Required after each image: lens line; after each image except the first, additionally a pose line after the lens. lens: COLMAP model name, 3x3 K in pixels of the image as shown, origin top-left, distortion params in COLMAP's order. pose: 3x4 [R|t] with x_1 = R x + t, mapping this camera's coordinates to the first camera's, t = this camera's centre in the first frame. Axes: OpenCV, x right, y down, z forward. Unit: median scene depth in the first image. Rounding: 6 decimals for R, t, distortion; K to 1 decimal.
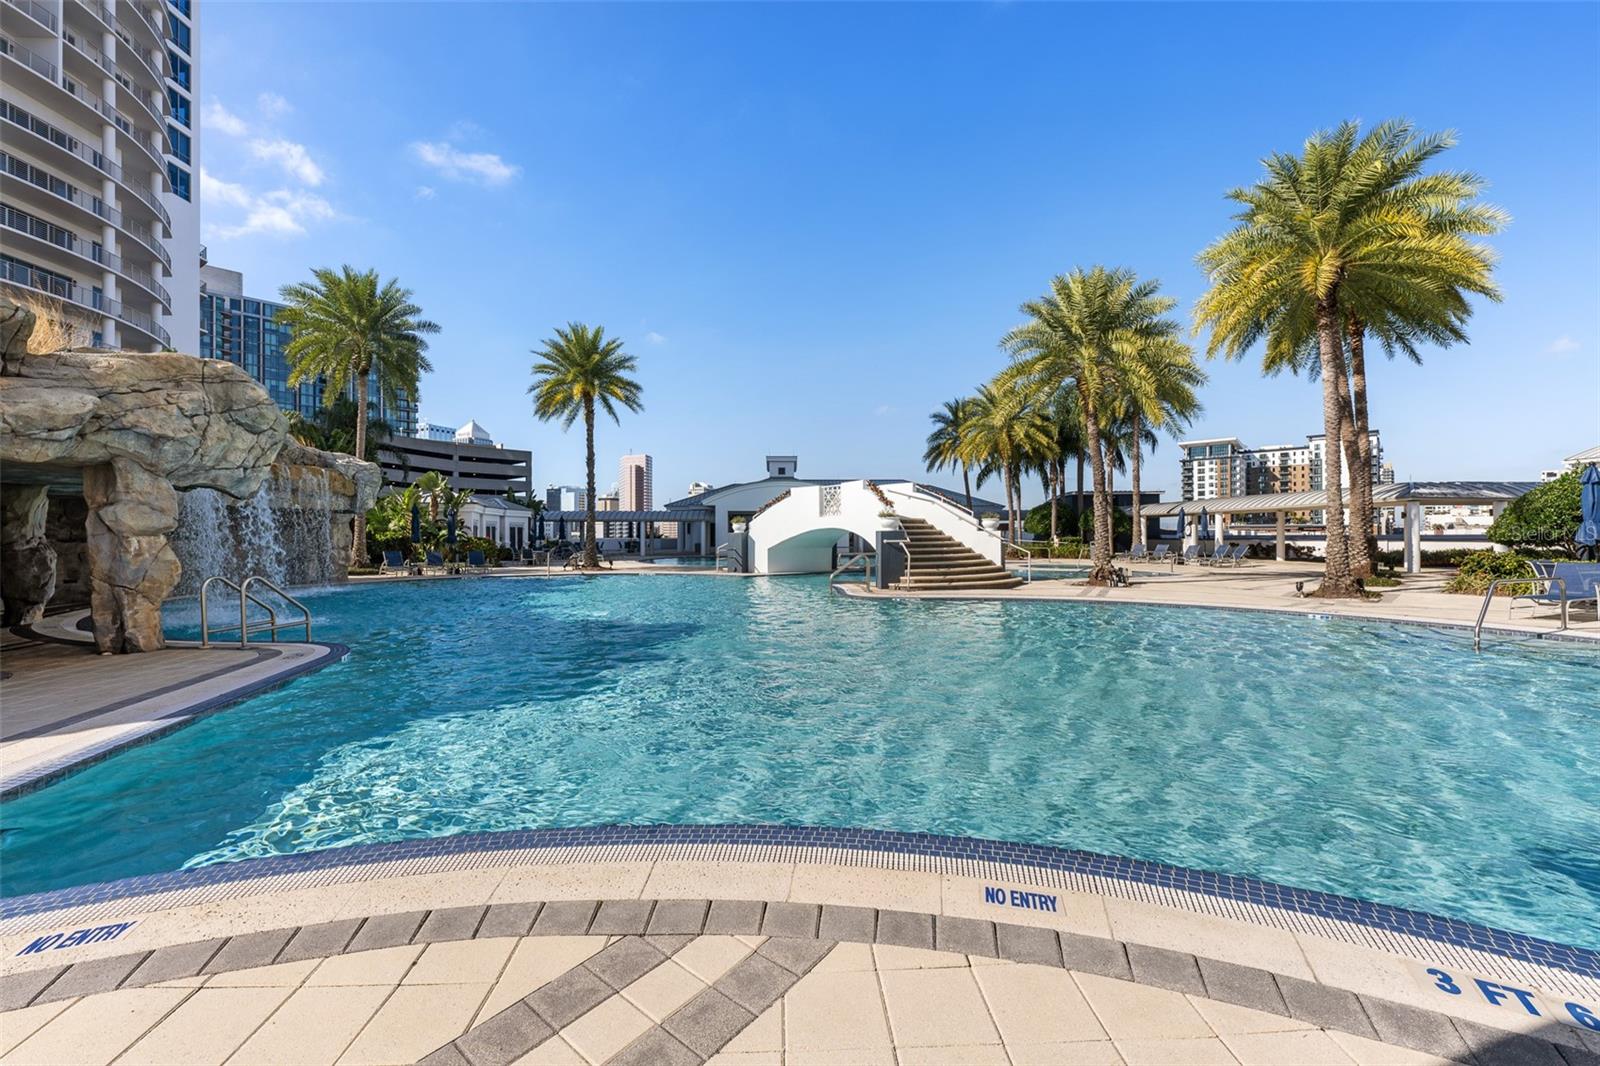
lens RADIAL K [[635.5, 0, 802.1], [0, 635.5, 530.1], [0, 0, 1]] dist [-0.000114, 0.000133]
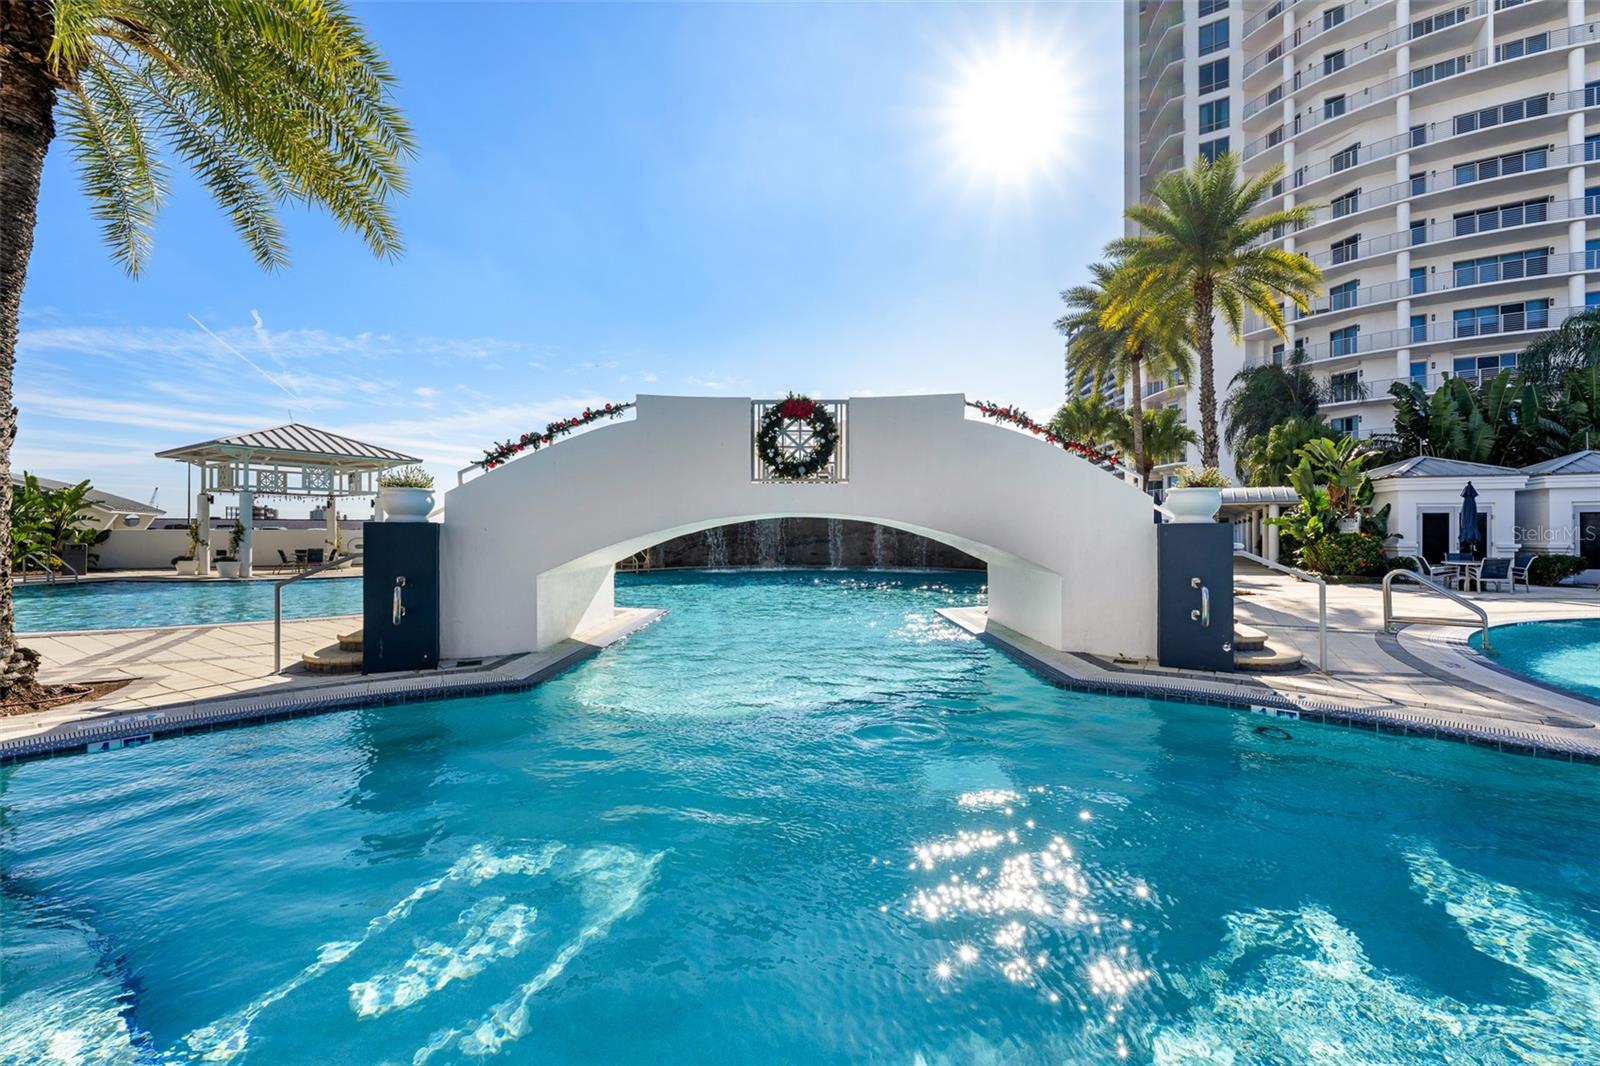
lens RADIAL K [[635.5, 0, 803.9], [0, 635.5, 530.4], [0, 0, 1]] dist [-0.000114, 0.000133]
pose [[-0.559248, 0.002850, -0.828995, 0.179792], [0.010309, 0.999941, -0.003516, 0.002840], [0.828936, -0.010513, -0.559245, 0.538595]]
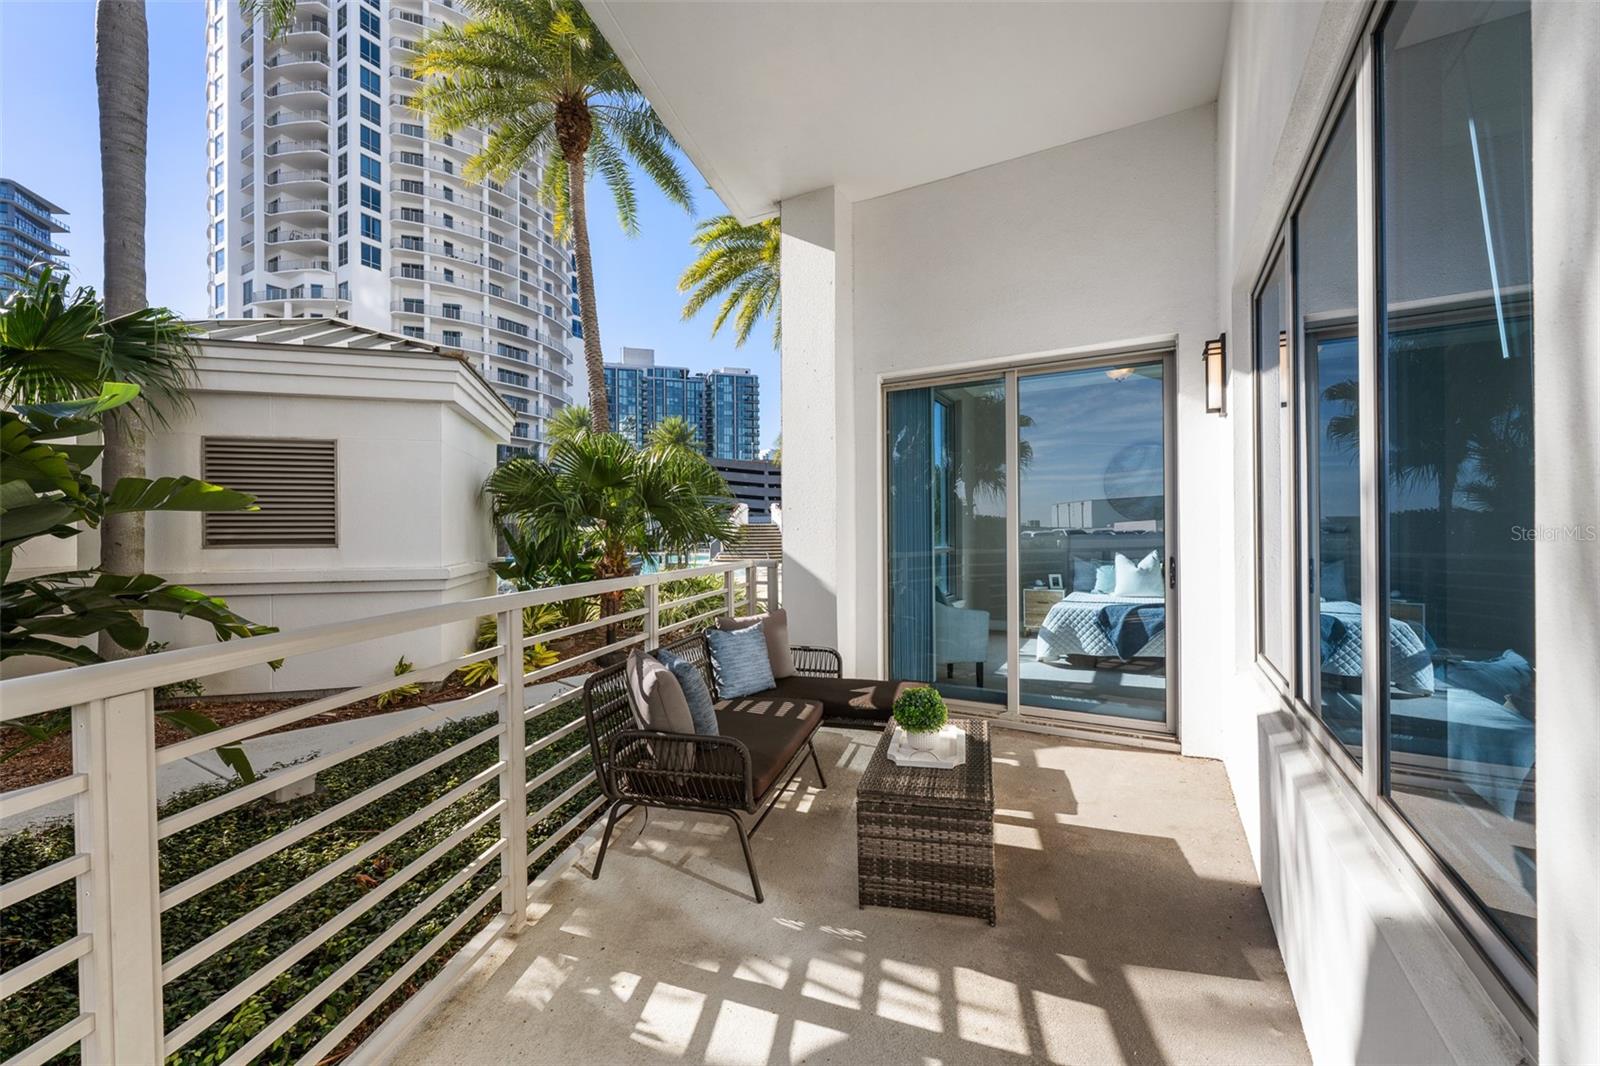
lens RADIAL K [[635.5, 0, 800.3], [0, 635.5, 532.8], [0, 0, 1]] dist [-0.000114, 0.000133]
pose [[0.854777, -0.002598, -0.518989, 0.471388], [0.007456, 0.999946, 0.007275, -0.002302], [0.518942, -0.010088, 0.854750, -0.184331]]
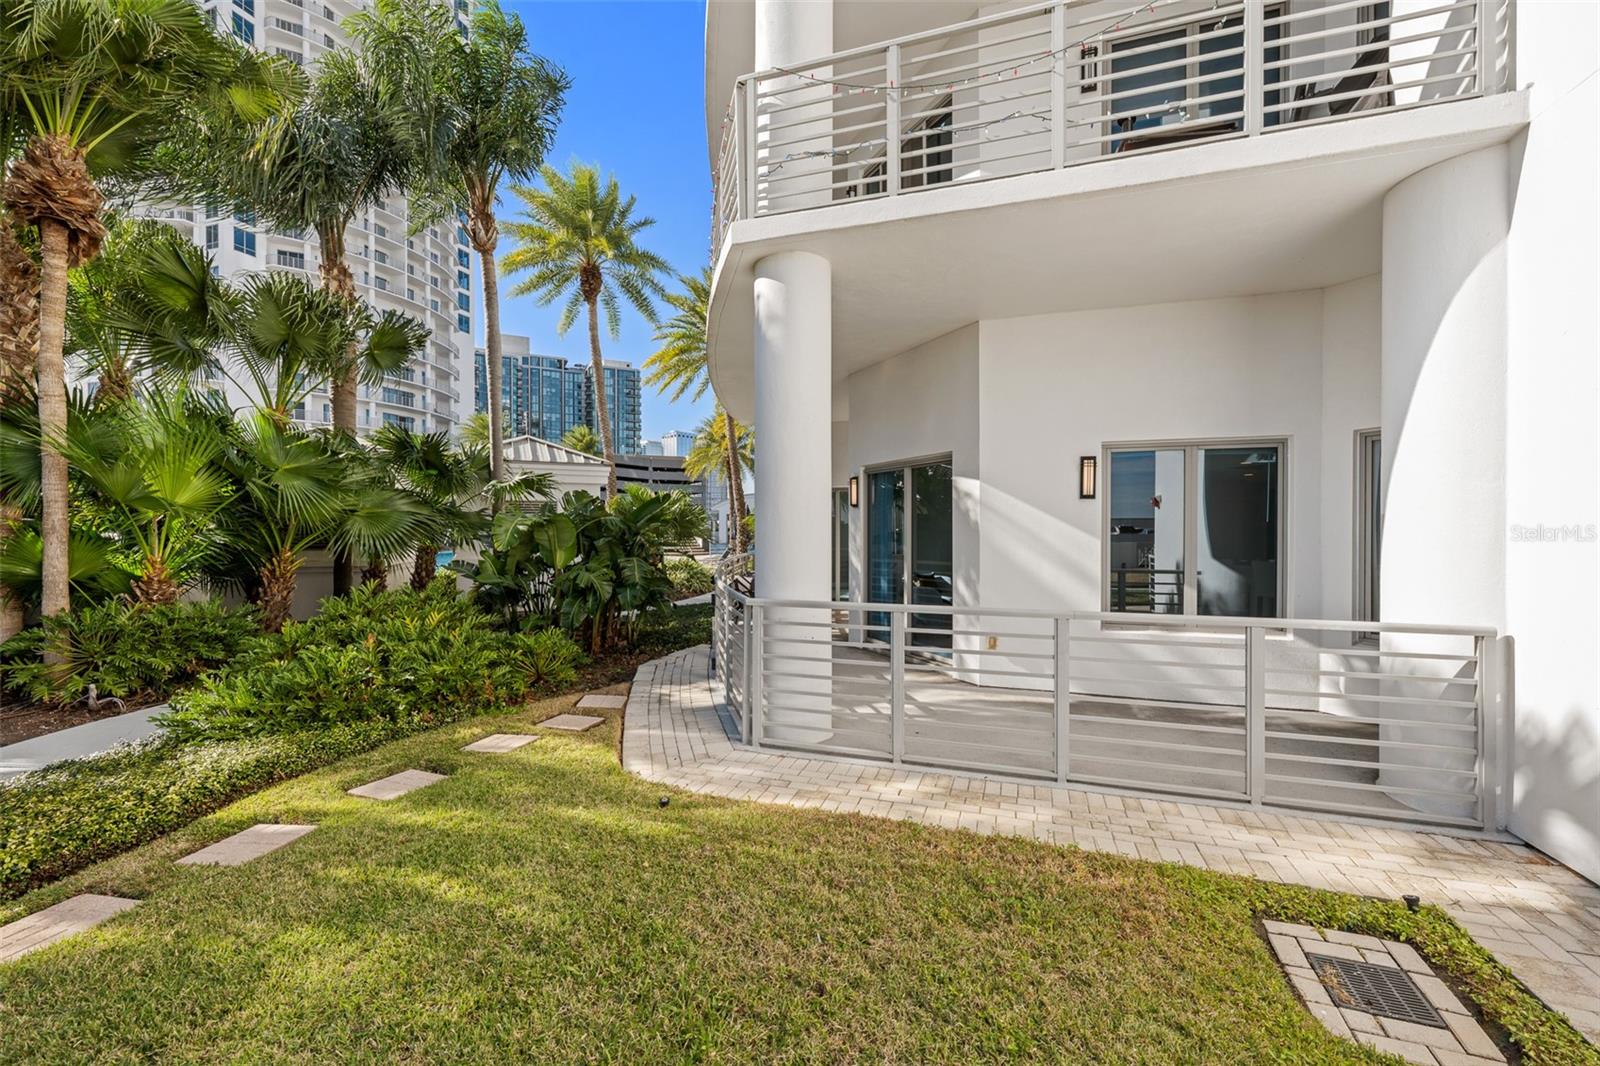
lens RADIAL K [[635.5, 0, 802.1], [0, 635.5, 533.6], [0, 0, 1]] dist [-0.000114, 0.000133]
pose [[0.938683, 0.007242, -0.344705, 0.528243], [-0.000722, 0.999819, 0.019037, -0.010706], [0.344781, -0.017621, 0.938518, -0.345691]]
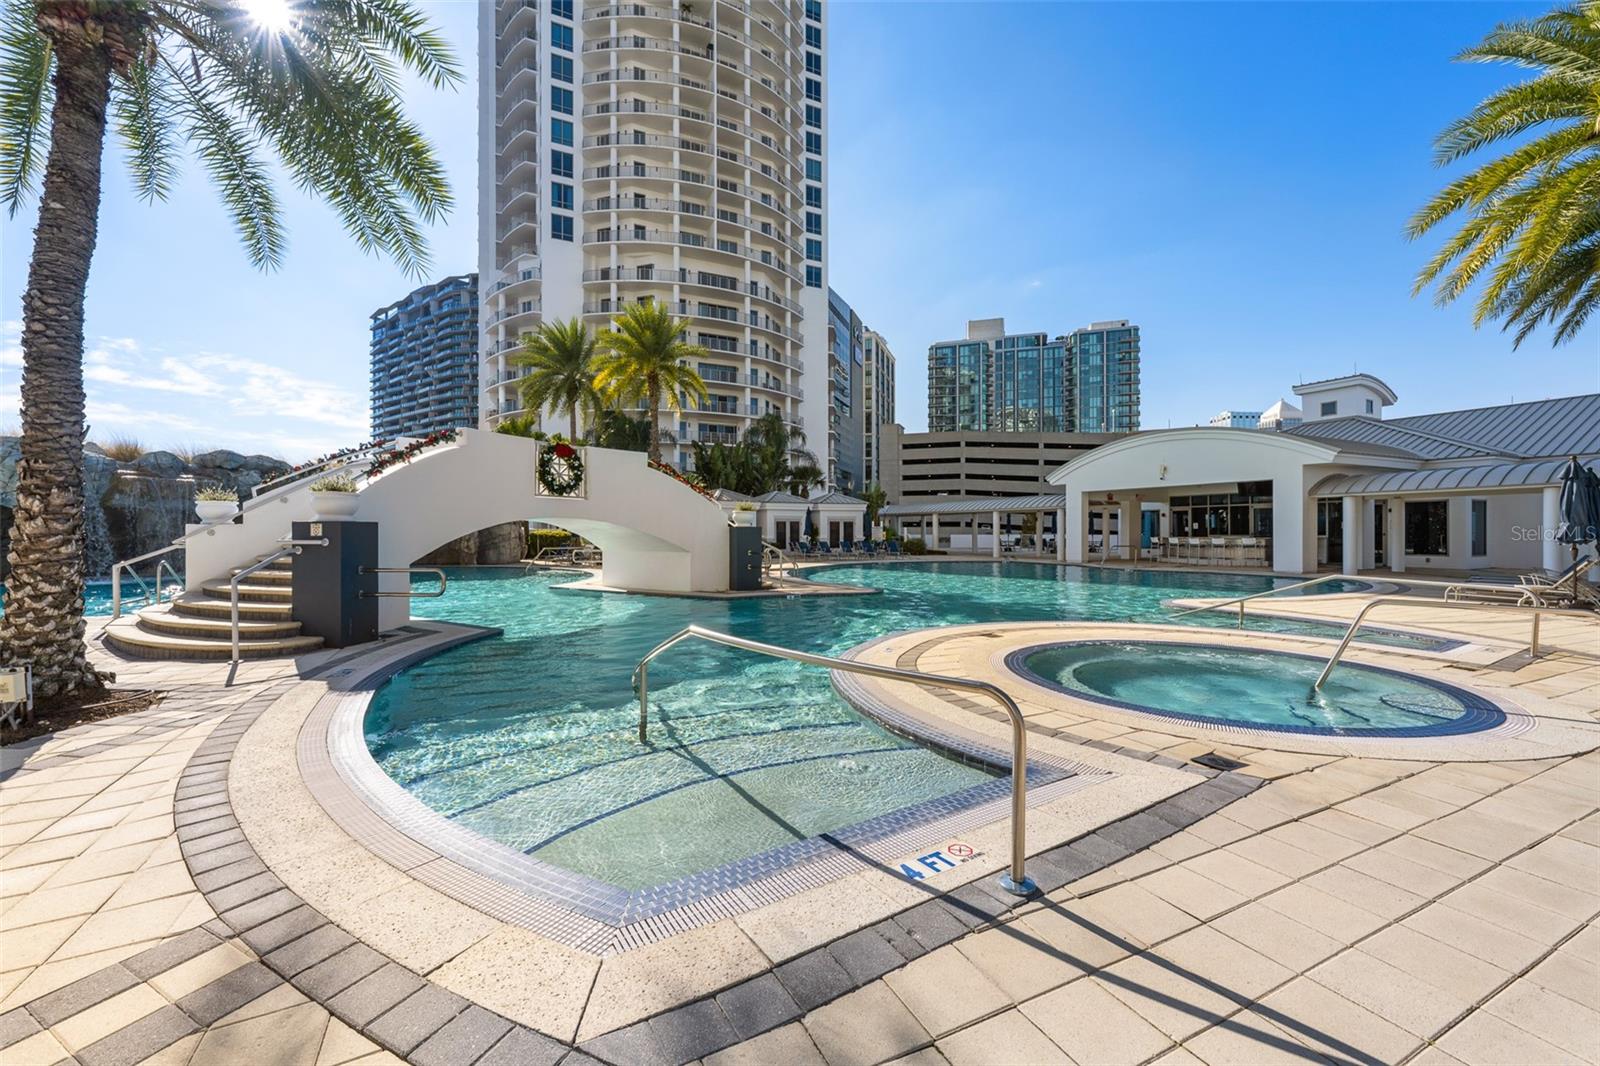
lens RADIAL K [[635.5, 0, 797.4], [0, 635.5, 531.2], [0, 0, 1]] dist [-0.000114, 0.000133]
pose [[0.401422, 0.003011, -0.915888, 0.311891], [0.006982, 0.999955, 0.006348, 0.002264], [0.915867, -0.008943, 0.401383, 0.435301]]
